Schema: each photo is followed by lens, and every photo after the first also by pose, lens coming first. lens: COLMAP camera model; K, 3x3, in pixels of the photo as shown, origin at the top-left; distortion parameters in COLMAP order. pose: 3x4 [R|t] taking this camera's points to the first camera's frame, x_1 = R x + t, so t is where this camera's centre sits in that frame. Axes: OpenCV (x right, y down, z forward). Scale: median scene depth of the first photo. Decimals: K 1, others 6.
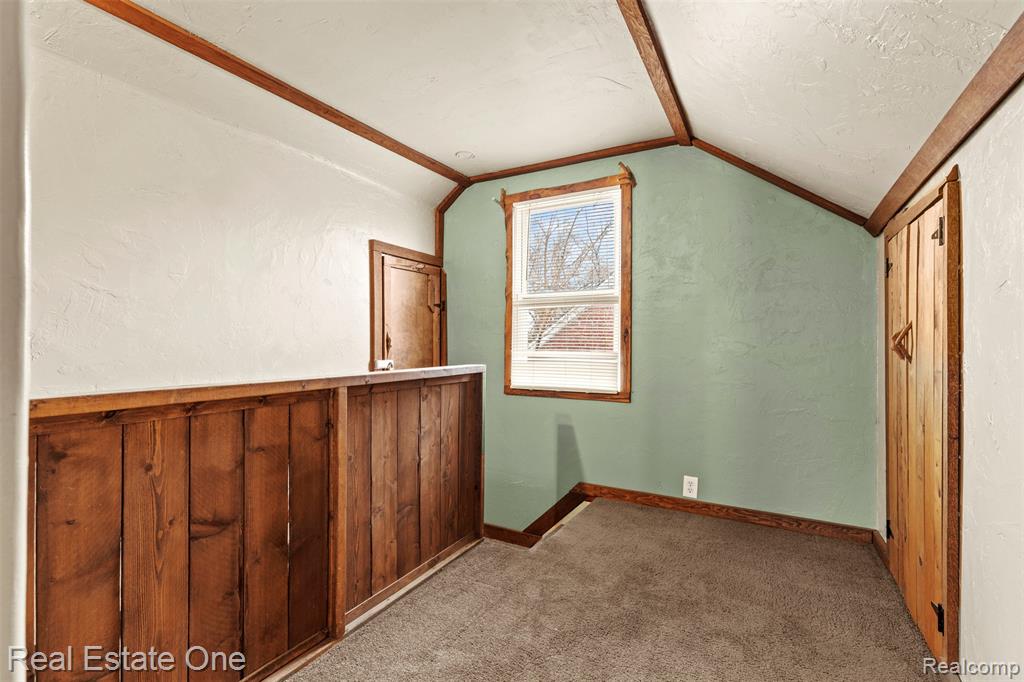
lens RADIAL K [[462.9, 0, 511.6], [0, 462.9, 342.8], [0, 0, 1]] dist [0.005541, 0.000298]
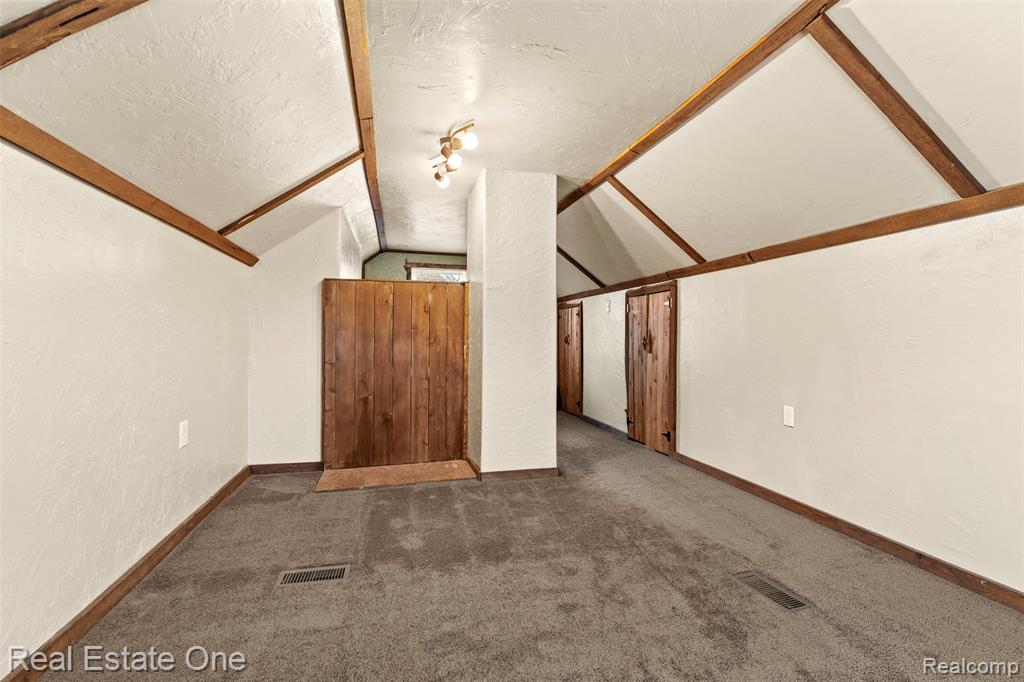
lens RADIAL K [[462.9, 0, 510.9], [0, 462.9, 338.7], [0, 0, 1]] dist [0.005541, 0.000298]
pose [[0.716681, -0.000848, 0.697401, -1.094587], [-0.004045, 0.999977, 0.005373, -0.013450], [-0.697390, -0.006671, 0.716661, -0.713567]]
